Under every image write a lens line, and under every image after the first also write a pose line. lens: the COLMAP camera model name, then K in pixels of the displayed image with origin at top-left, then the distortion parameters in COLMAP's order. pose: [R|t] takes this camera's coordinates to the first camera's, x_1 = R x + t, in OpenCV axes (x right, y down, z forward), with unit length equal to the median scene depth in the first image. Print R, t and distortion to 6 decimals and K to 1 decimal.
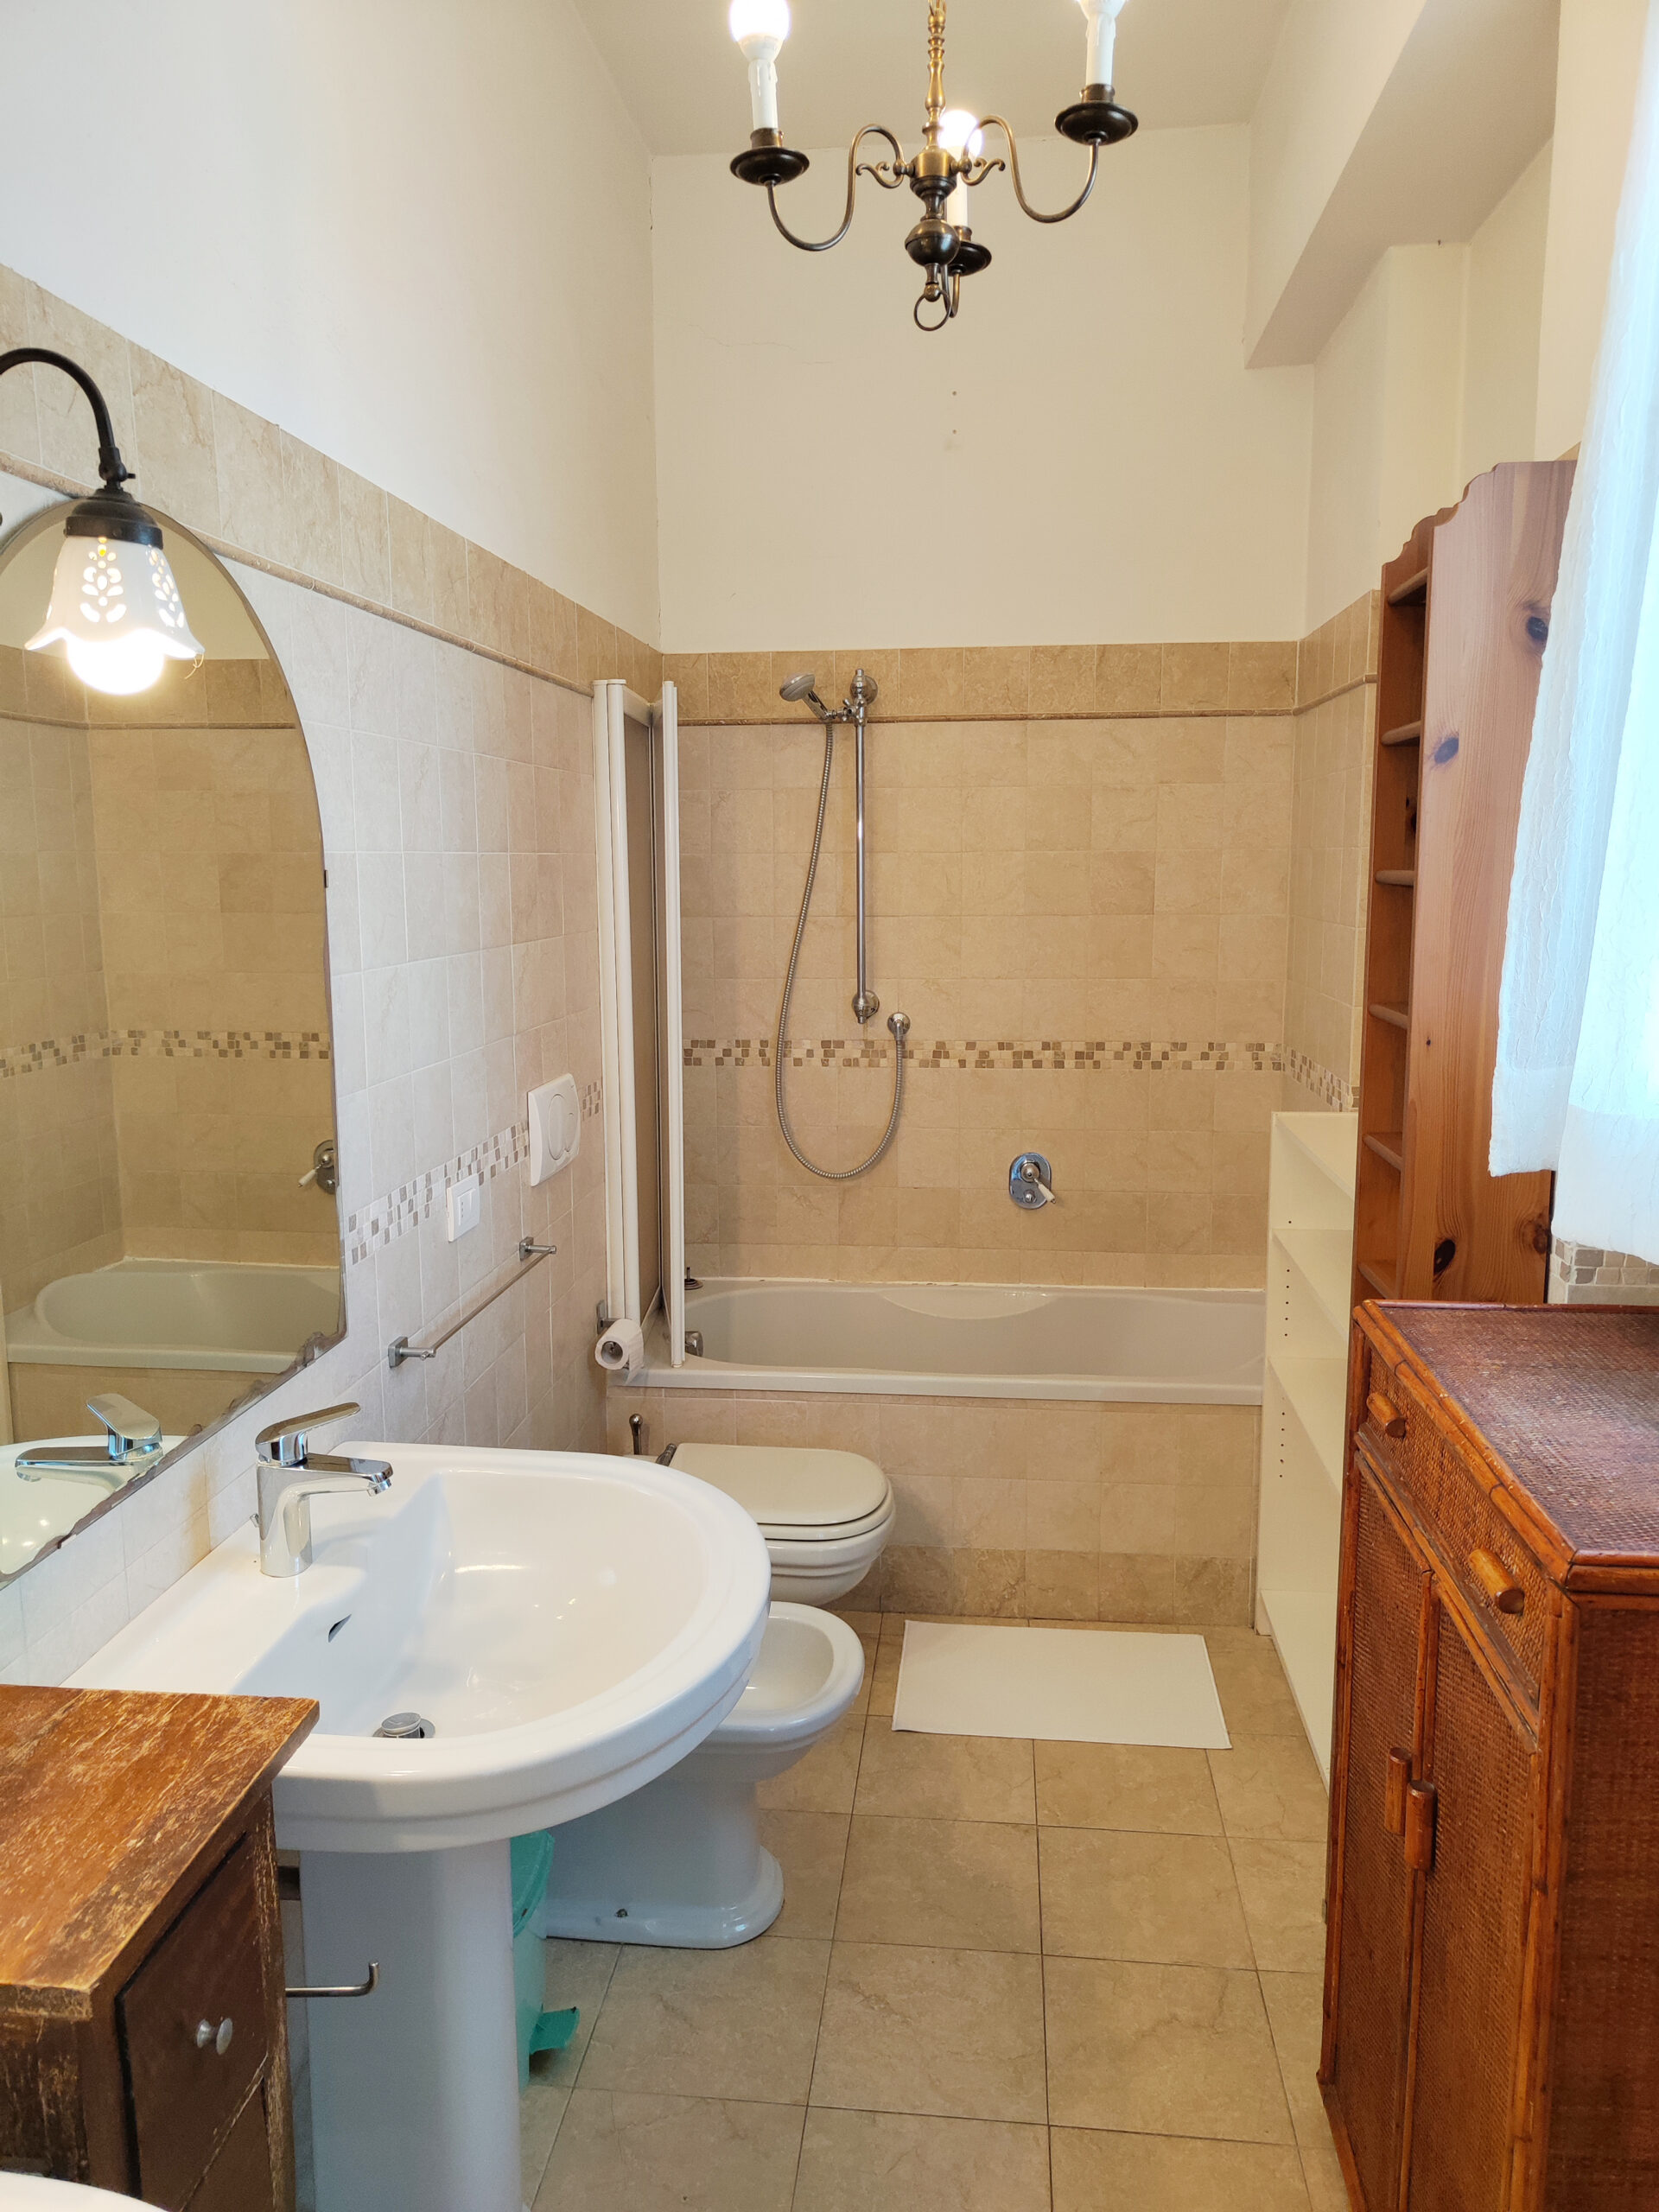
lens RADIAL K [[1571.5, 0, 837.1], [0, 1571.5, 1088.7], [0, 0, 1]] dist [0.010280, -0.014345]
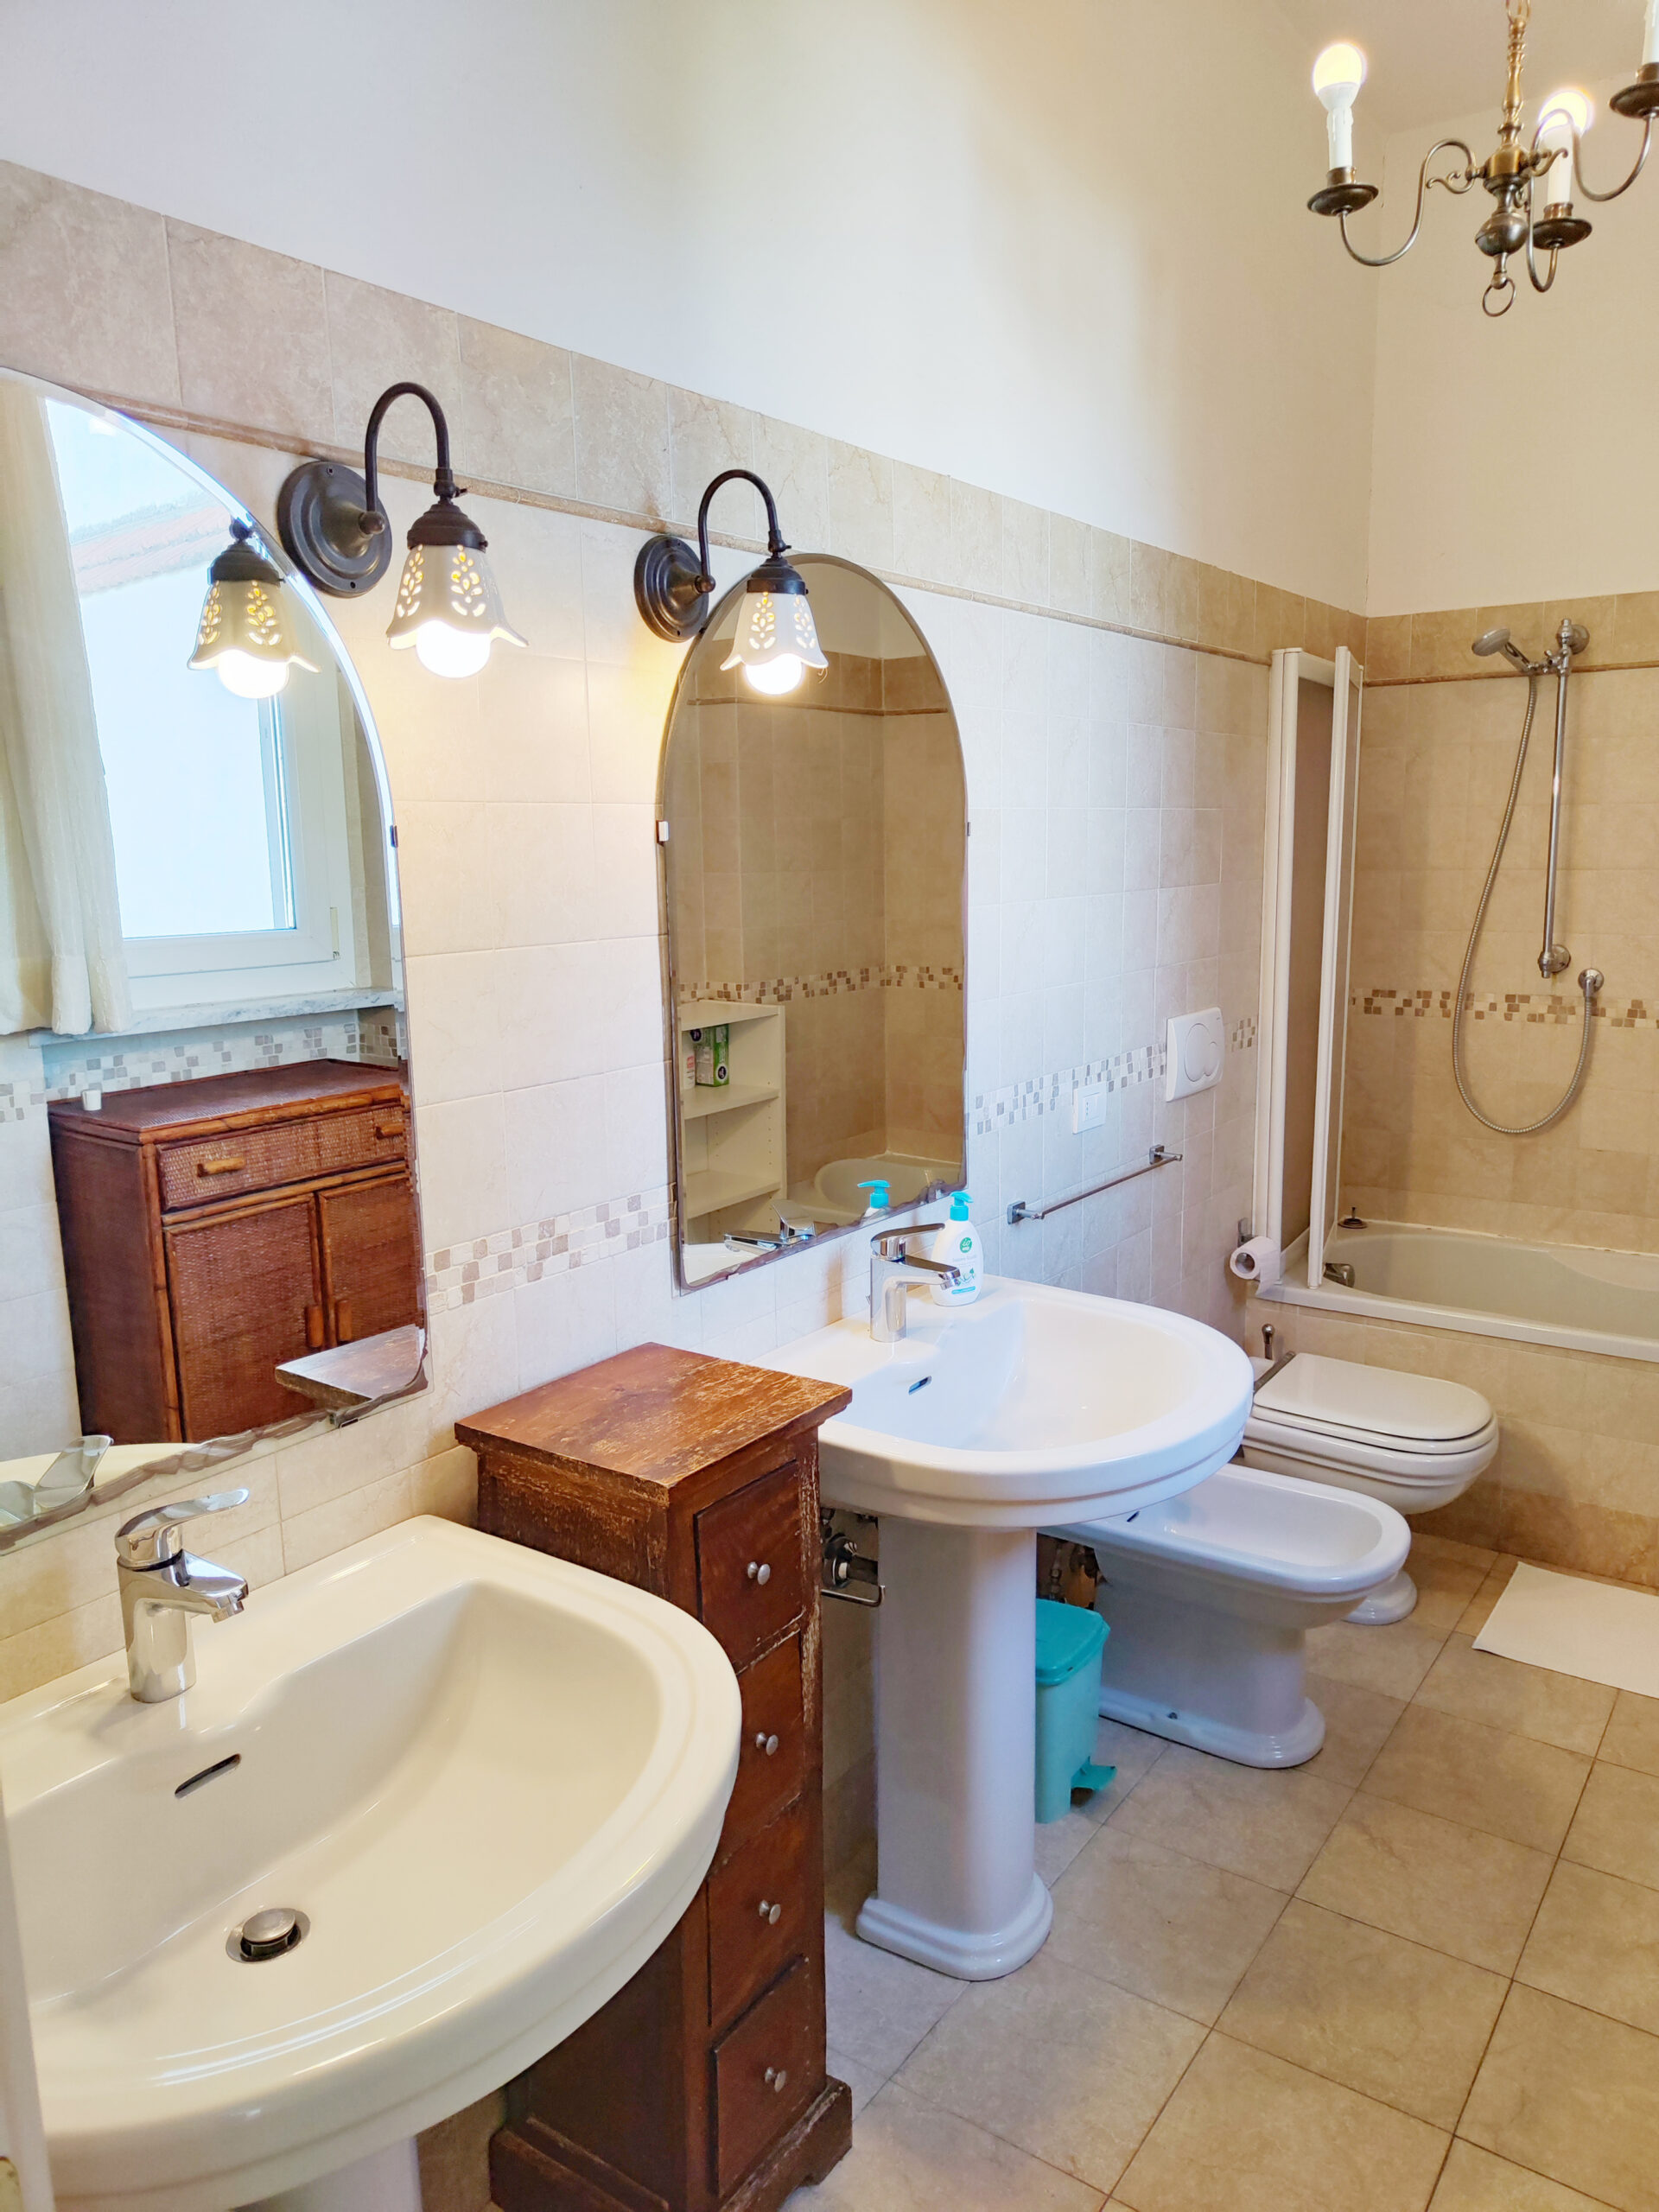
lens RADIAL K [[1571.5, 0, 830.2], [0, 1571.5, 1109.5], [0, 0, 1]] dist [0.010280, -0.014345]
pose [[0.869611, 0.076682, -0.487747, 0.172801], [-0.061123, 0.996987, 0.047765, 0.032264], [0.489940, -0.011725, 0.871677, -0.137596]]
